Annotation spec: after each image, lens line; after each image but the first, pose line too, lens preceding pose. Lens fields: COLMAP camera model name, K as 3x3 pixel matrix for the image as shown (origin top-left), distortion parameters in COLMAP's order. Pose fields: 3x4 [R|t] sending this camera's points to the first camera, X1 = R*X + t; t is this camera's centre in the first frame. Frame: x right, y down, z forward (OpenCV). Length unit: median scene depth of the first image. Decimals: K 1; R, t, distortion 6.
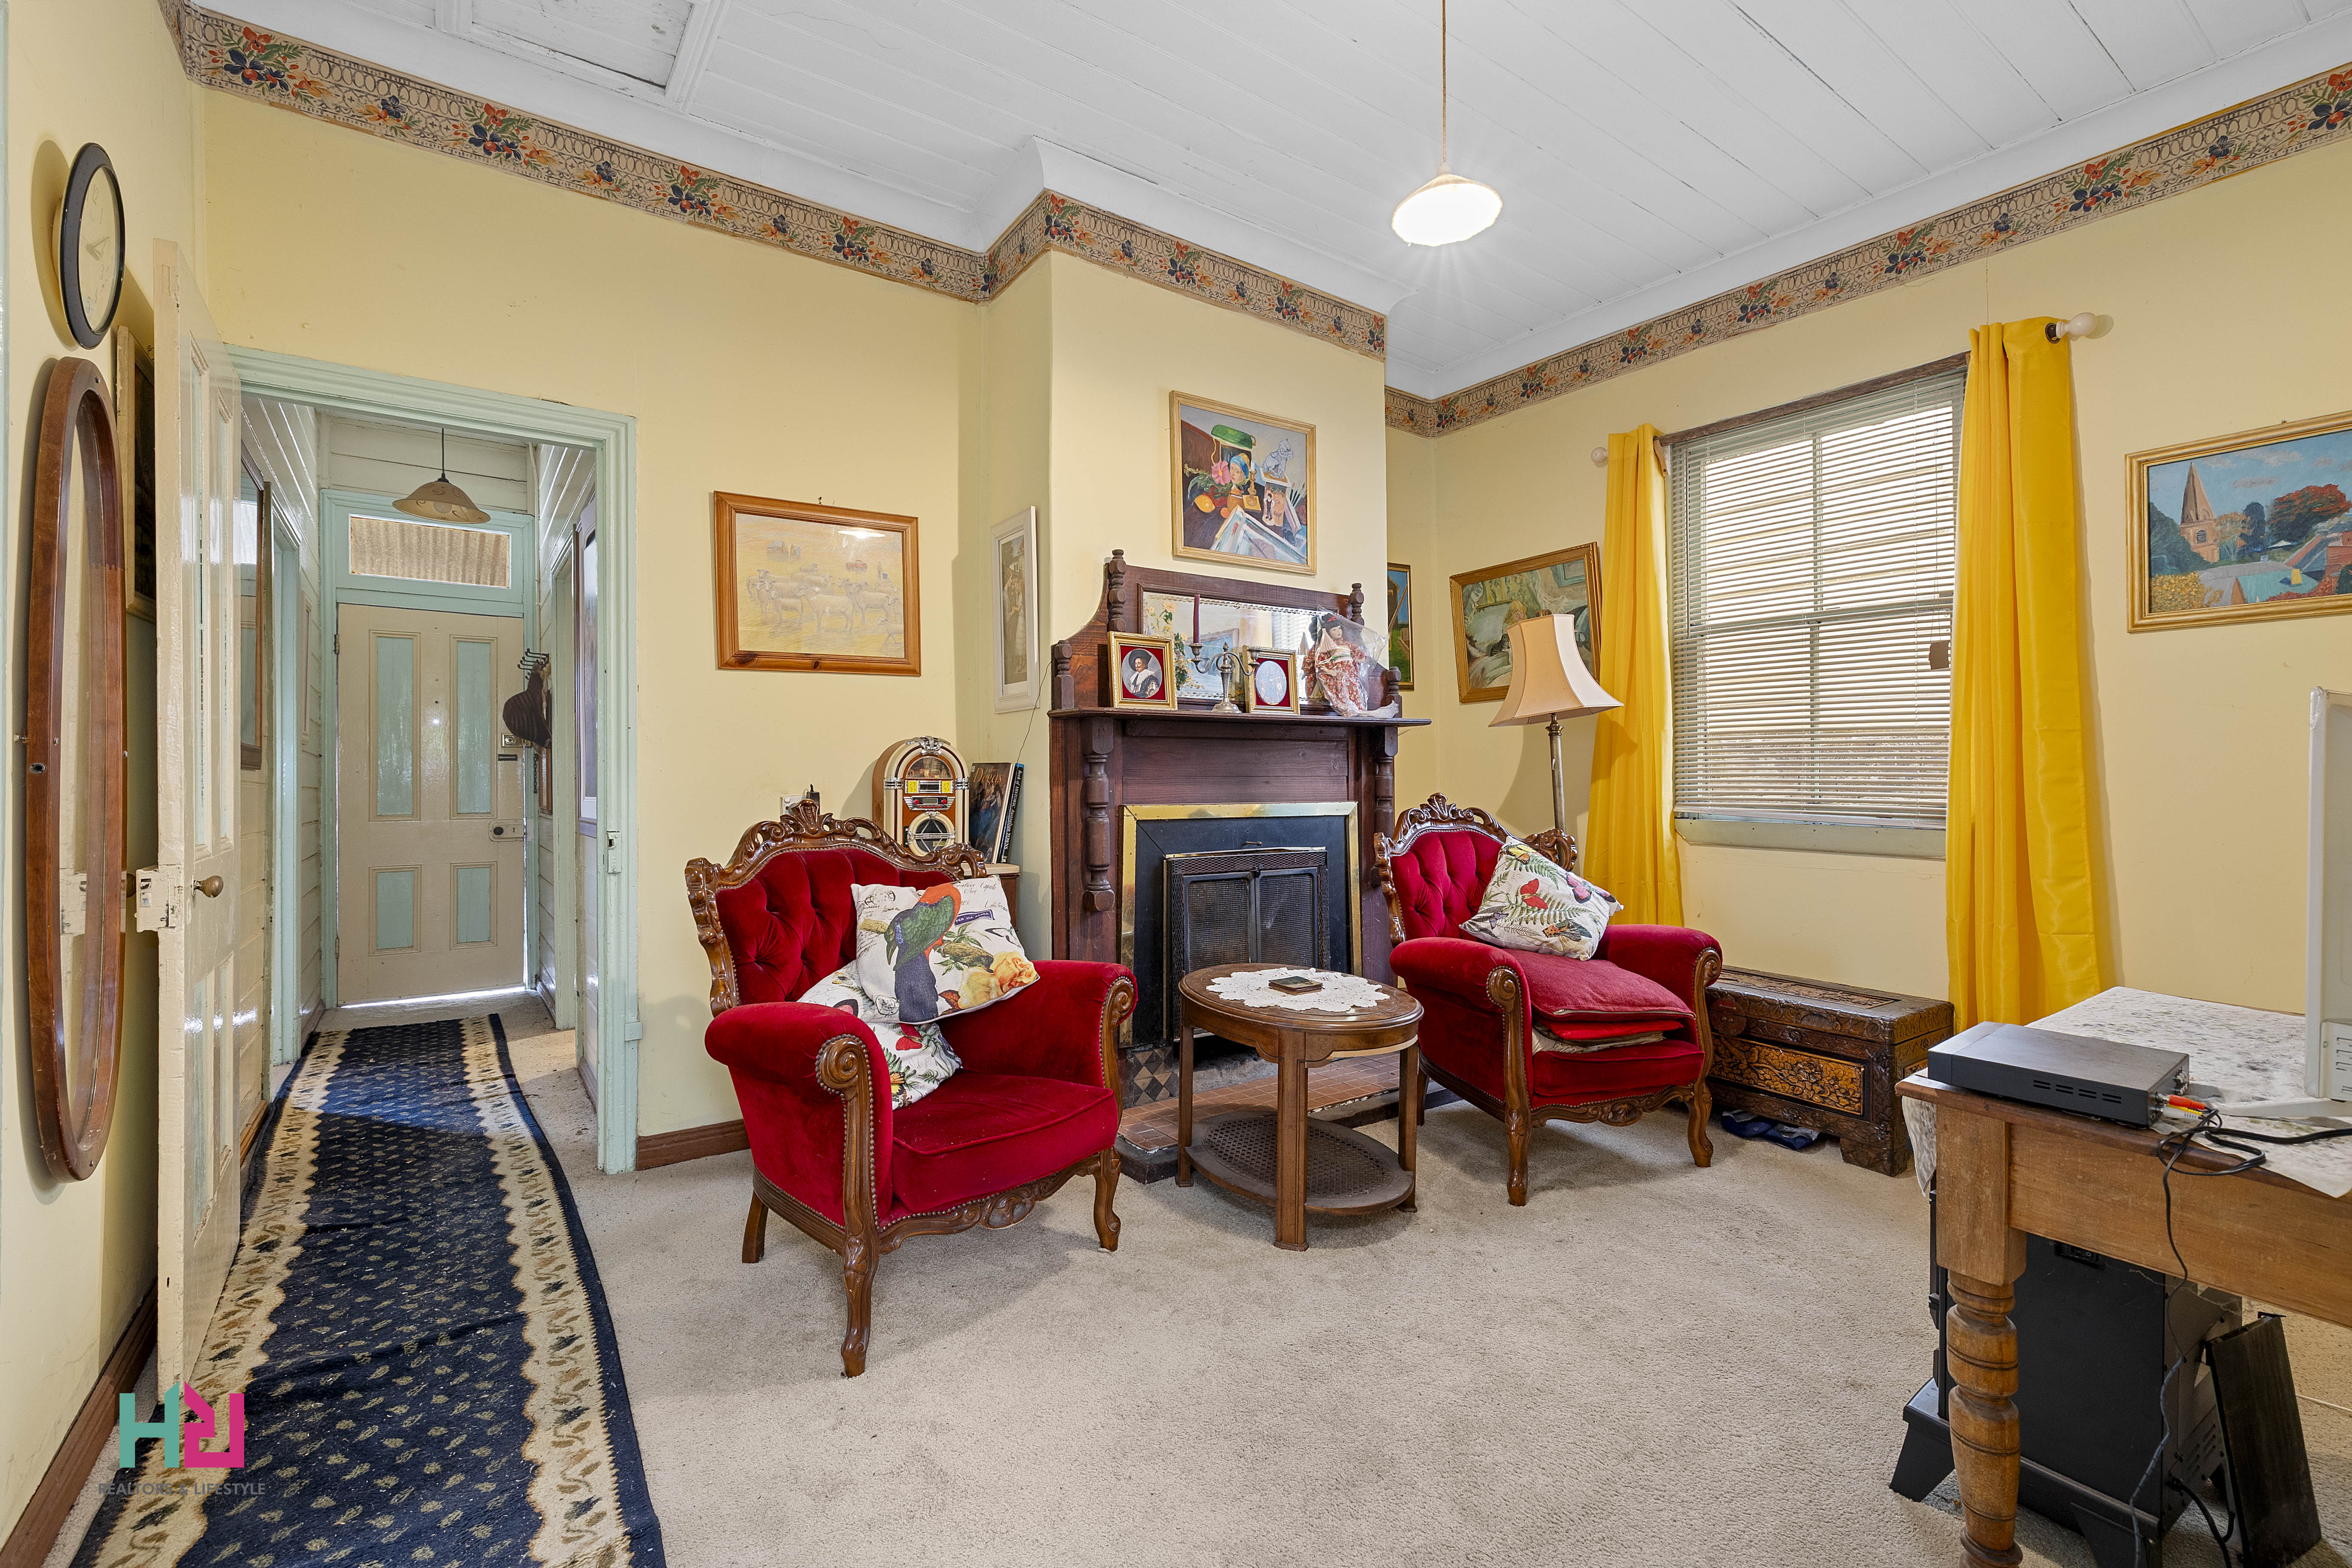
lens RADIAL K [[1039.5, 0, 1176.0], [0, 1039.5, 784.0], [0, 0, 1]] dist [0.001971, 0.000026]
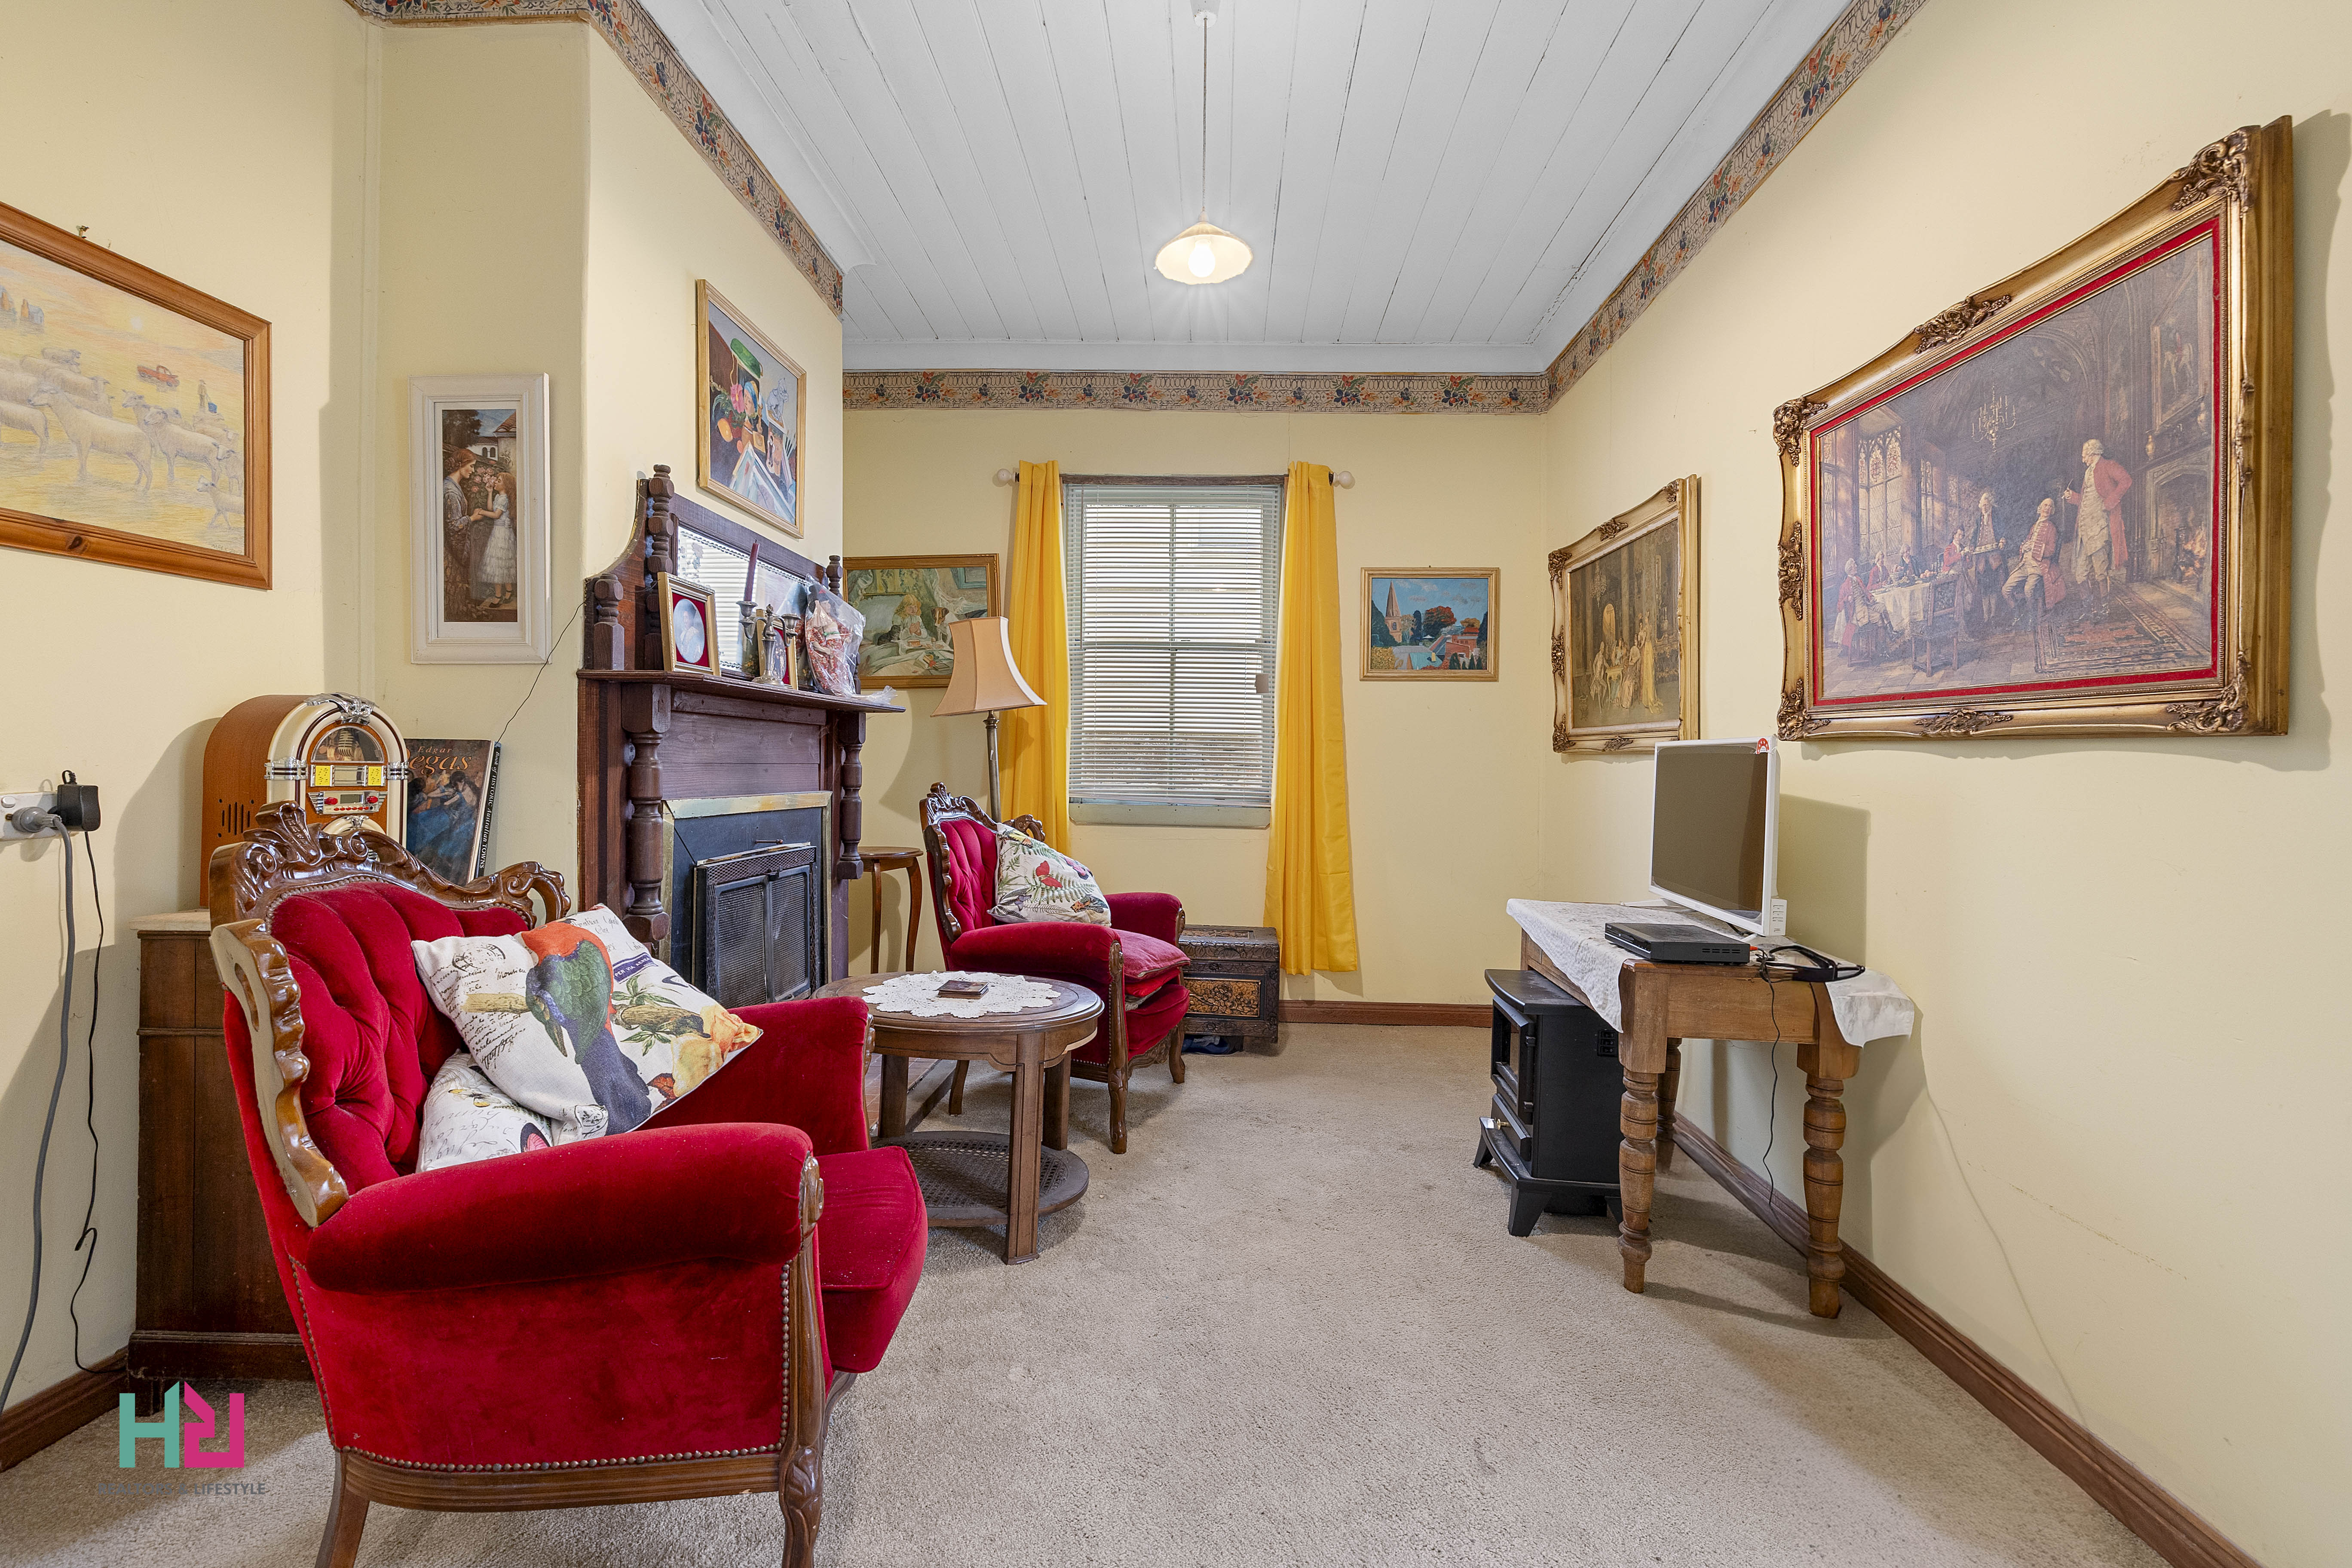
lens RADIAL K [[998.8, 0, 1178.2], [0, 998.8, 778.1], [0, 0, 1]] dist [-0.000293, 0.000063]
pose [[0.615749, 0.000081, 0.787942, -0.396080], [-0.007945, 0.999950, 0.006105, -0.003270], [-0.787902, -0.010019, 0.615719, 0.245536]]
